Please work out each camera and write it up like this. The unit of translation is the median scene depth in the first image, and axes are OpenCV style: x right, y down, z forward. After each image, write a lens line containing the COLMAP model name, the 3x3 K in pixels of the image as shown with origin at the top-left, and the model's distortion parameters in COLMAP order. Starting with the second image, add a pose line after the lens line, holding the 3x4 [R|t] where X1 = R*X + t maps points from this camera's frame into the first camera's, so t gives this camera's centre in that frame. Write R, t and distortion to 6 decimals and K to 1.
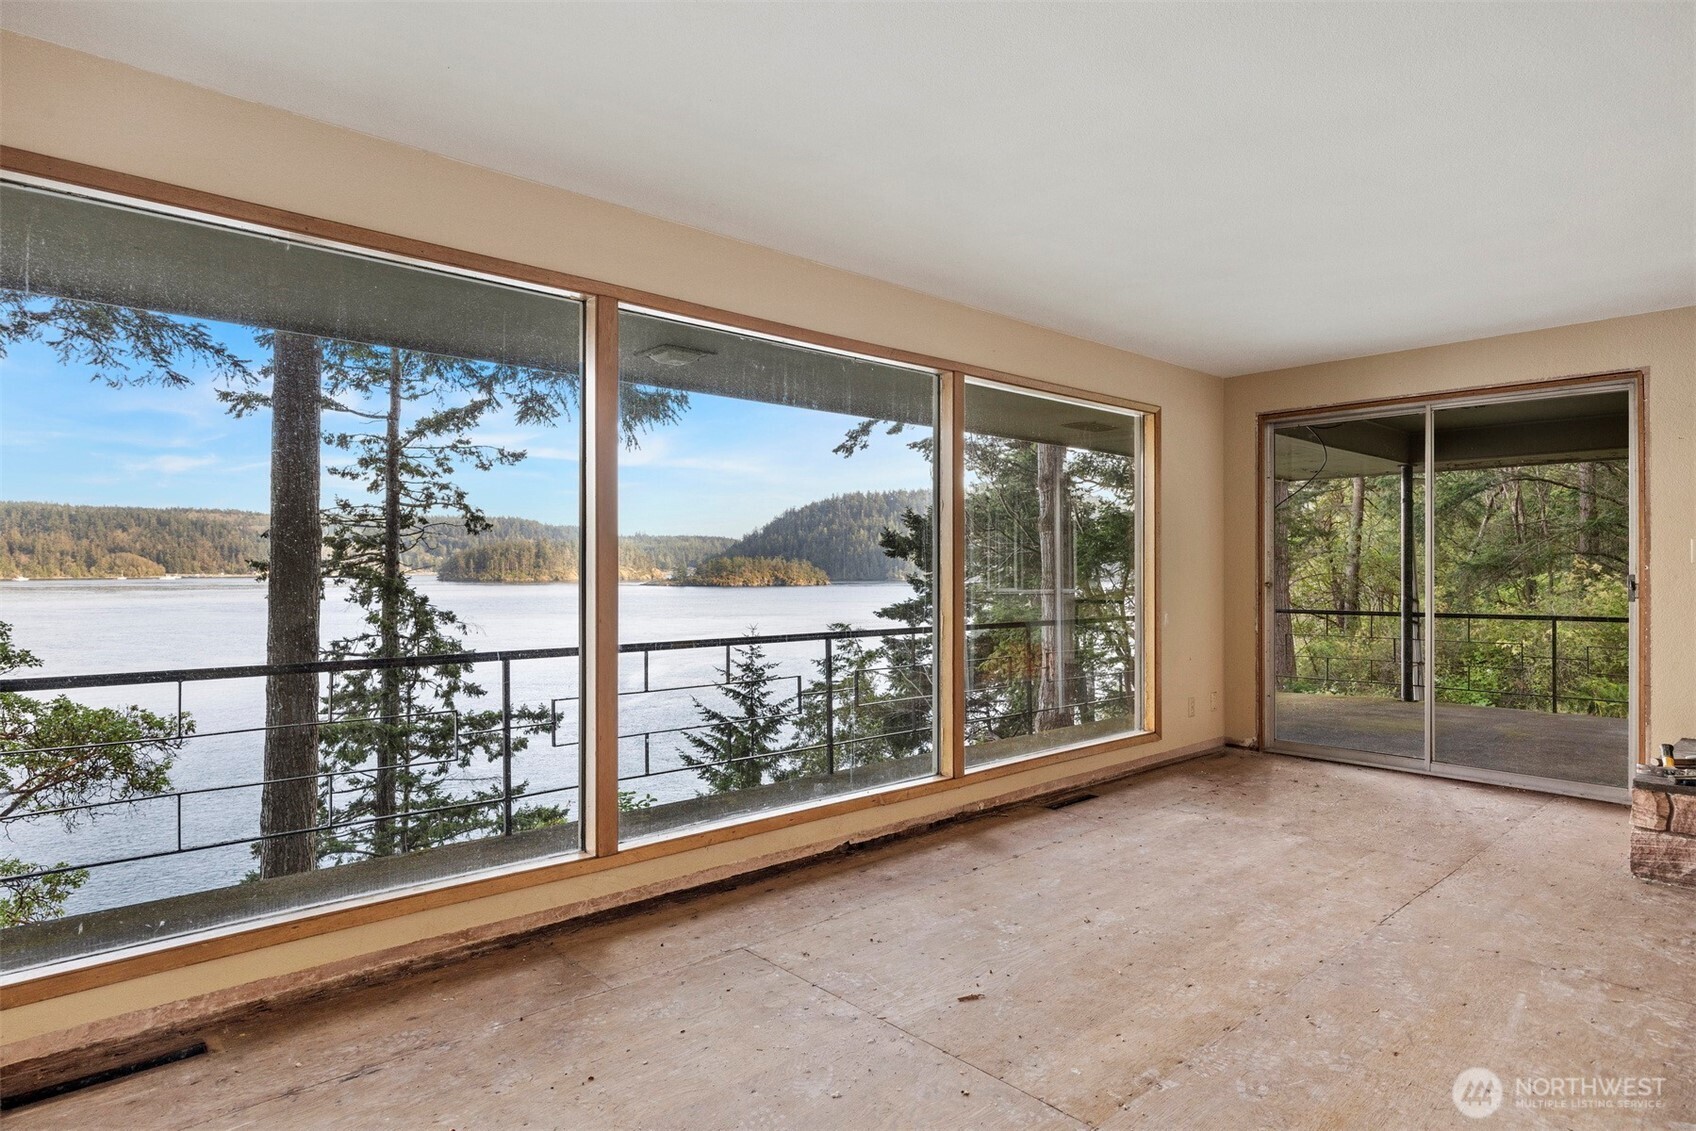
lens RADIAL K [[937.0, 0, 853.0], [0, 937.0, 562.9], [0, 0, 1]] dist [-0.004225, -0.000983]
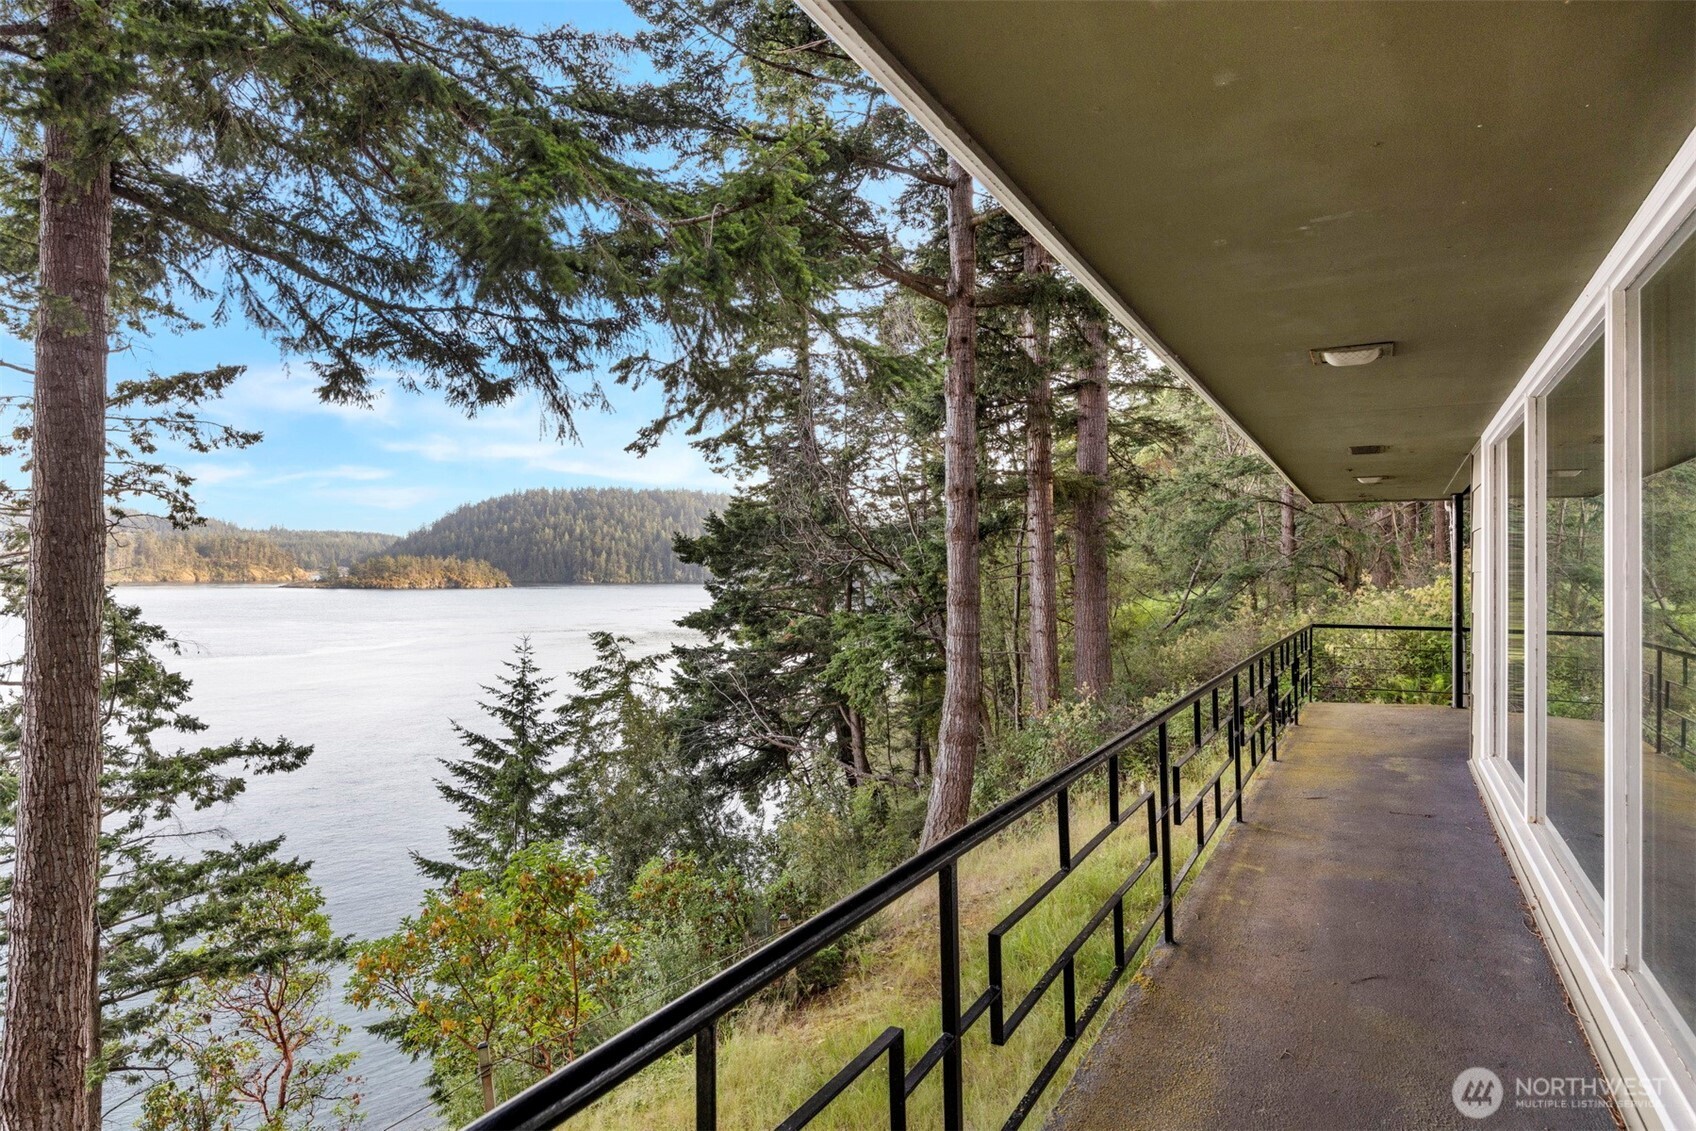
lens RADIAL K [[948.2, 0, 854.4], [0, 948.2, 553.9], [0, 0, 1]] dist [-0.002204, -0.000235]
pose [[0.947970, 0.012646, 0.318110, -0.117414], [-0.008866, 0.999872, -0.013329, -0.003690], [-0.318237, 0.009815, 0.947960, 0.043702]]
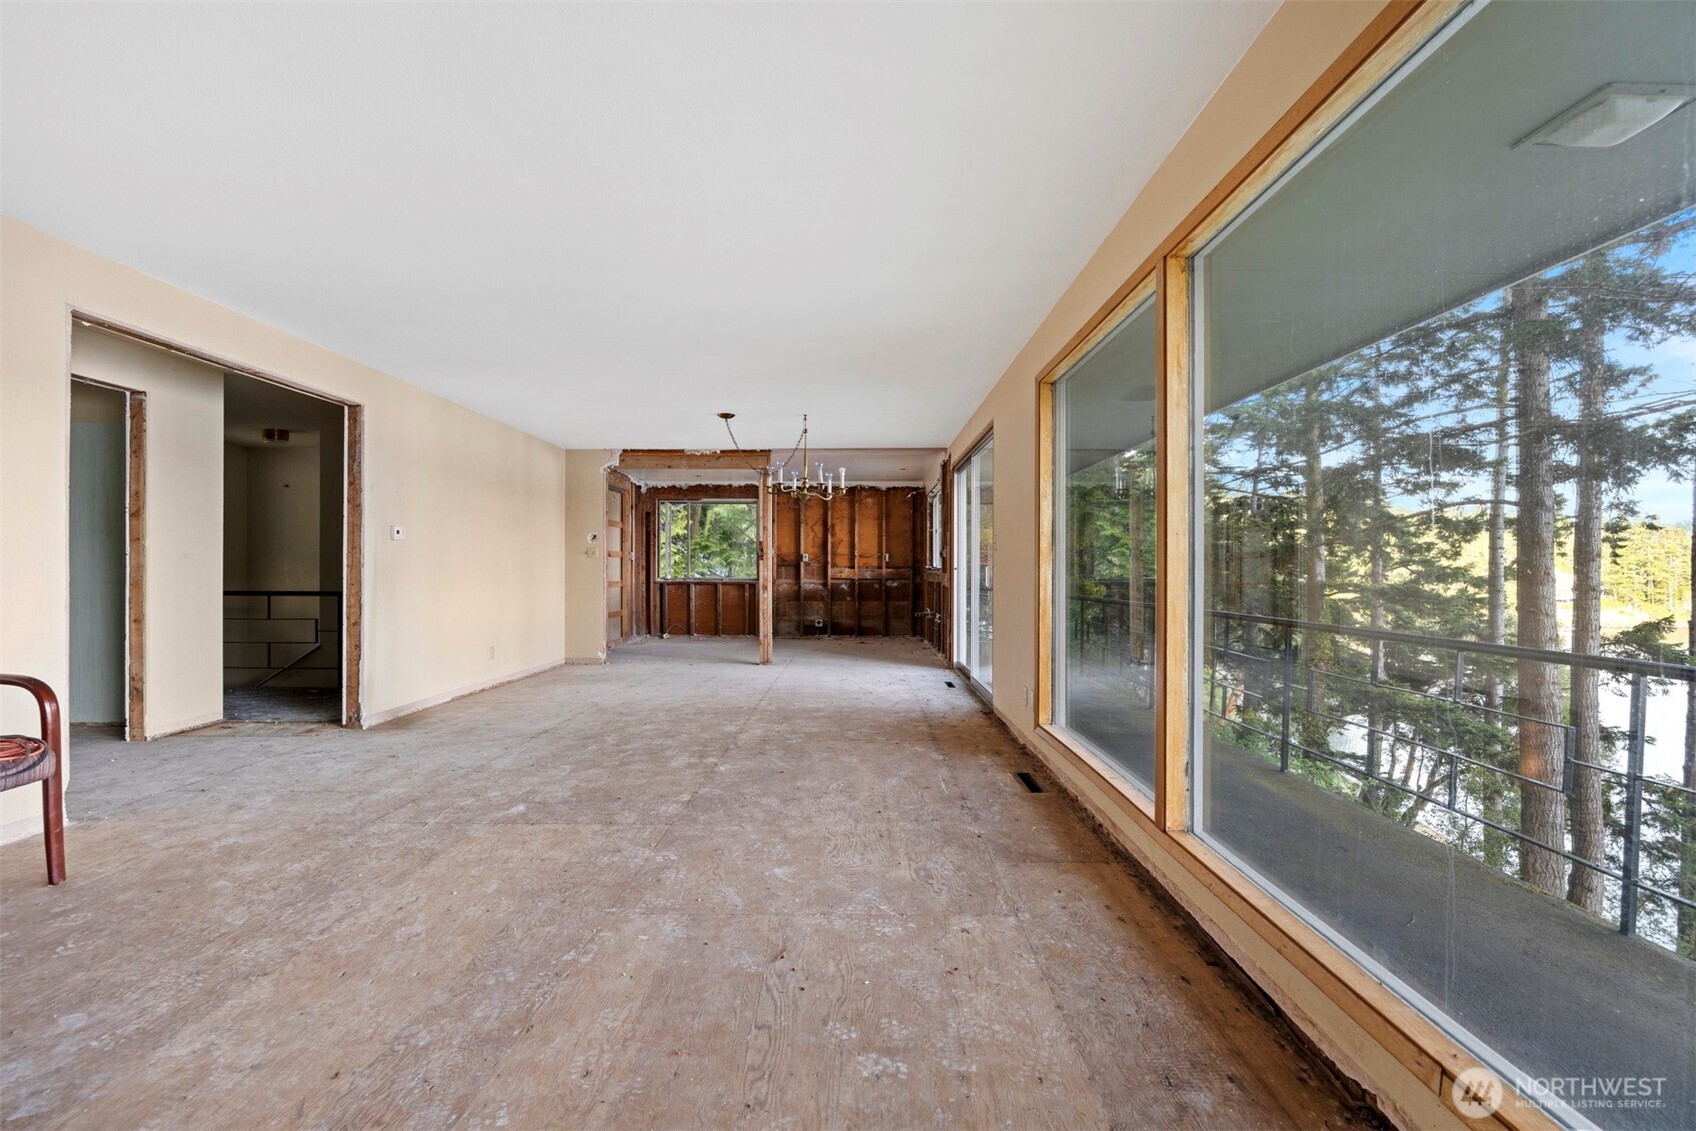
lens RADIAL K [[823.3, 0, 848.0], [0, 823.3, 565.5], [0, 0, 1]] dist [-0.001242, -0.000329]
pose [[-0.688125, -0.003268, -0.725584, 0.057205], [0.004385, 0.999953, -0.008662, 0.004318], [0.725579, -0.009143, -0.688079, 0.132364]]
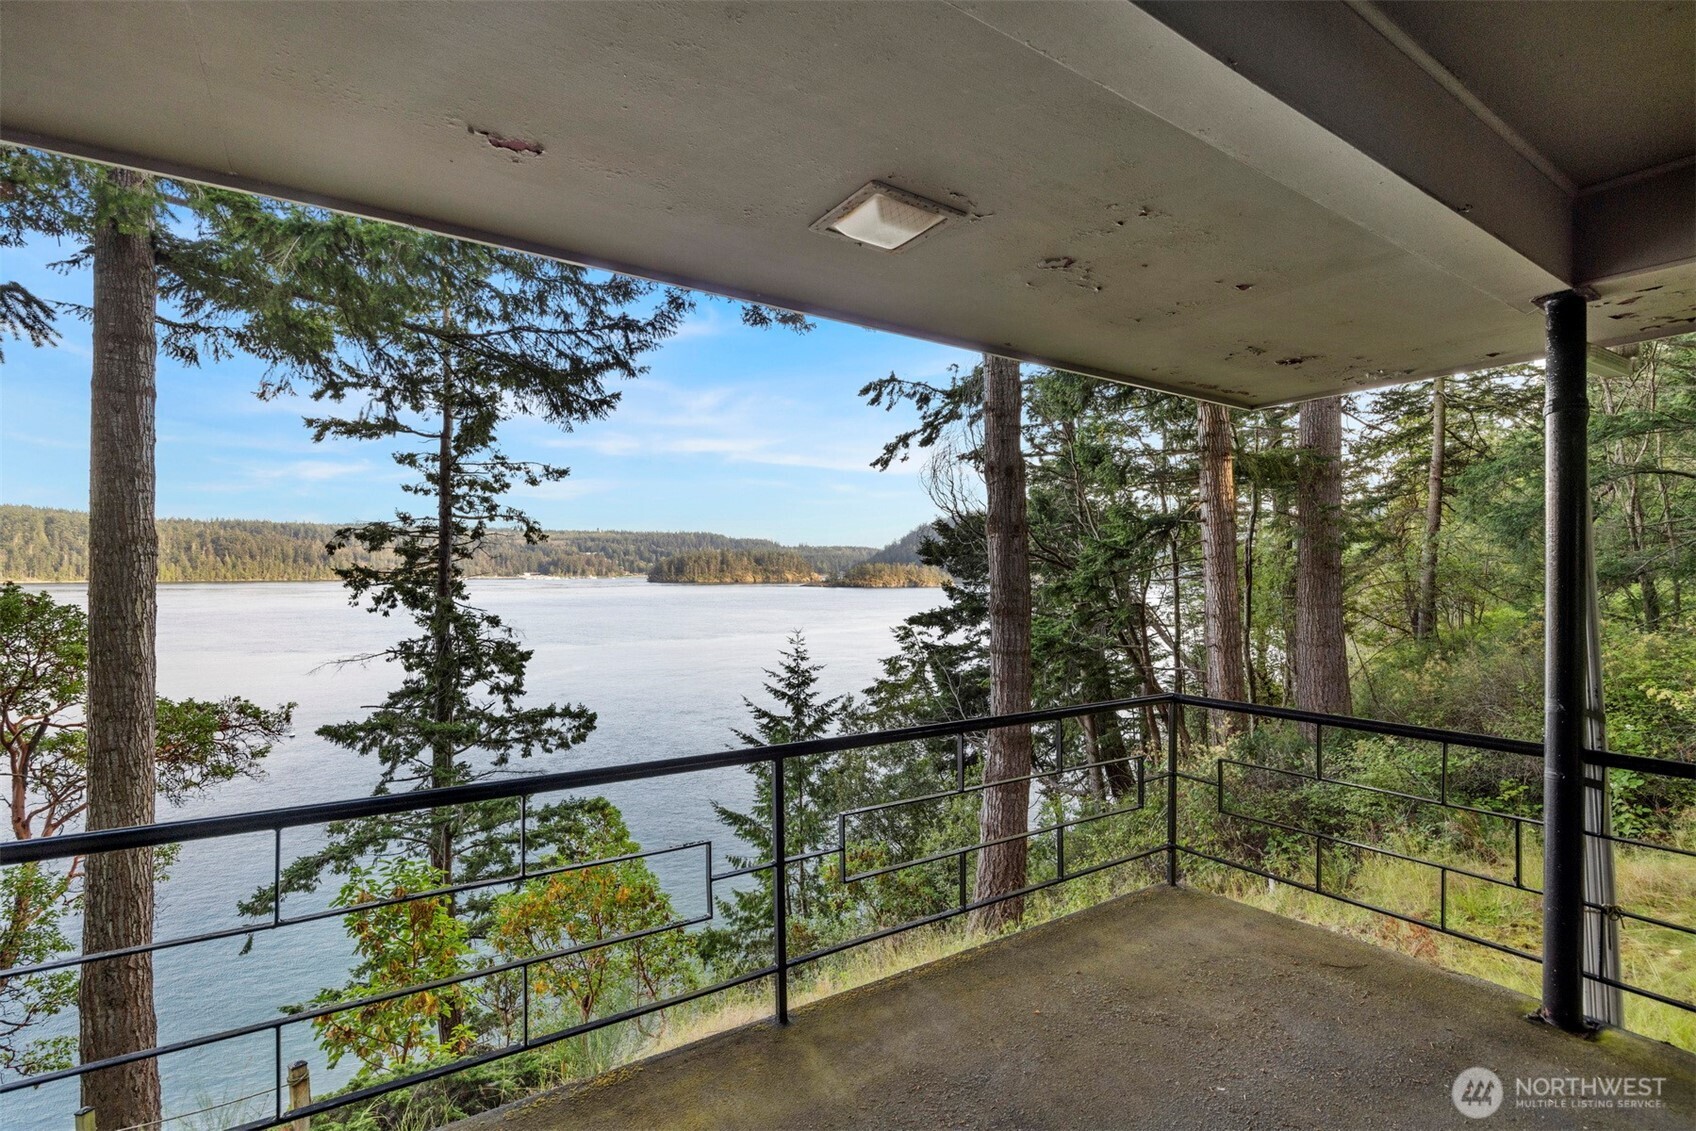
lens RADIAL K [[766.6, 0, 848.0], [0, 766.6, 565.5], [0, 0, 1]] dist [-0.012830, -0.000135]
pose [[0.986592, -0.000511, -0.163208, 0.105444], [-0.000047, 0.999994, -0.003415, -0.002990], [0.163209, 0.003377, 0.986586, 0.189531]]
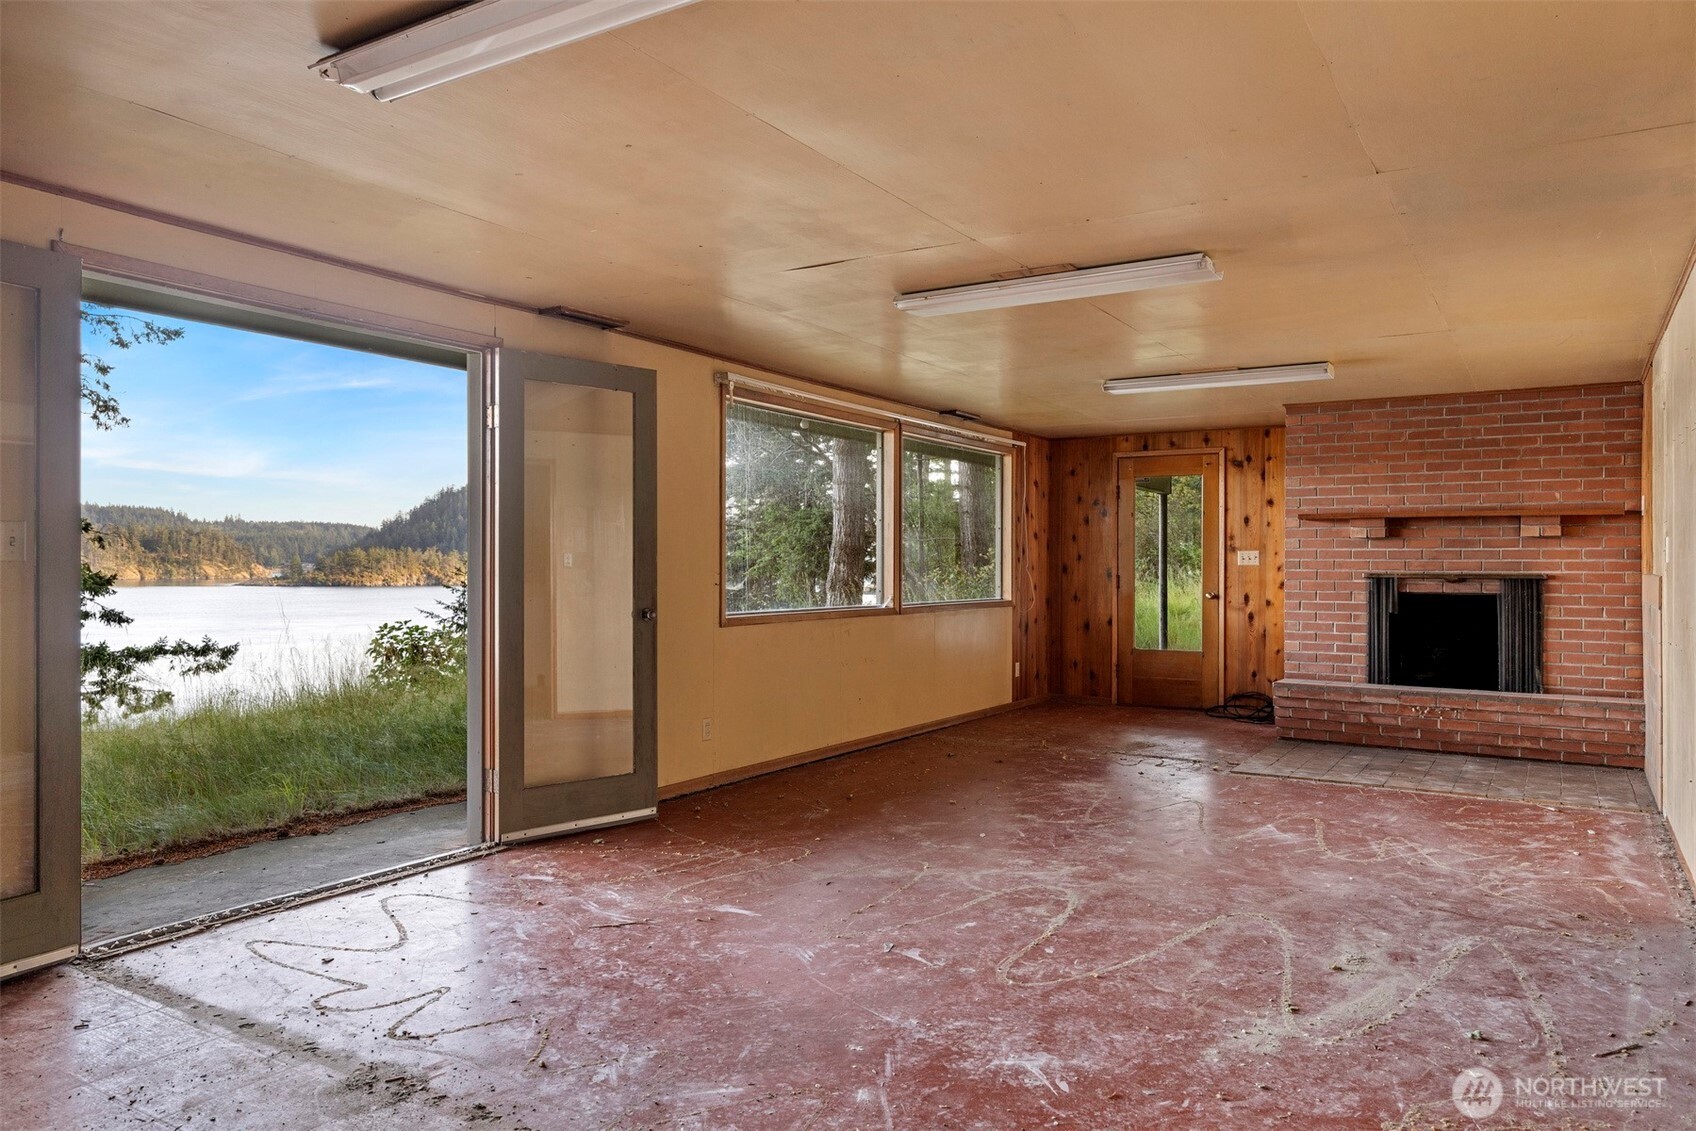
lens RADIAL K [[1134.9, 0, 850.2], [0, 1134.9, 553.2], [0, 0, 1]] dist [0.001890, -0.001841]
pose [[0.962512, 0.001483, 0.271233, -0.059756], [-0.000474, 0.999993, -0.003785, 0.079794], [-0.271237, 0.003514, 0.962506, -0.097828]]
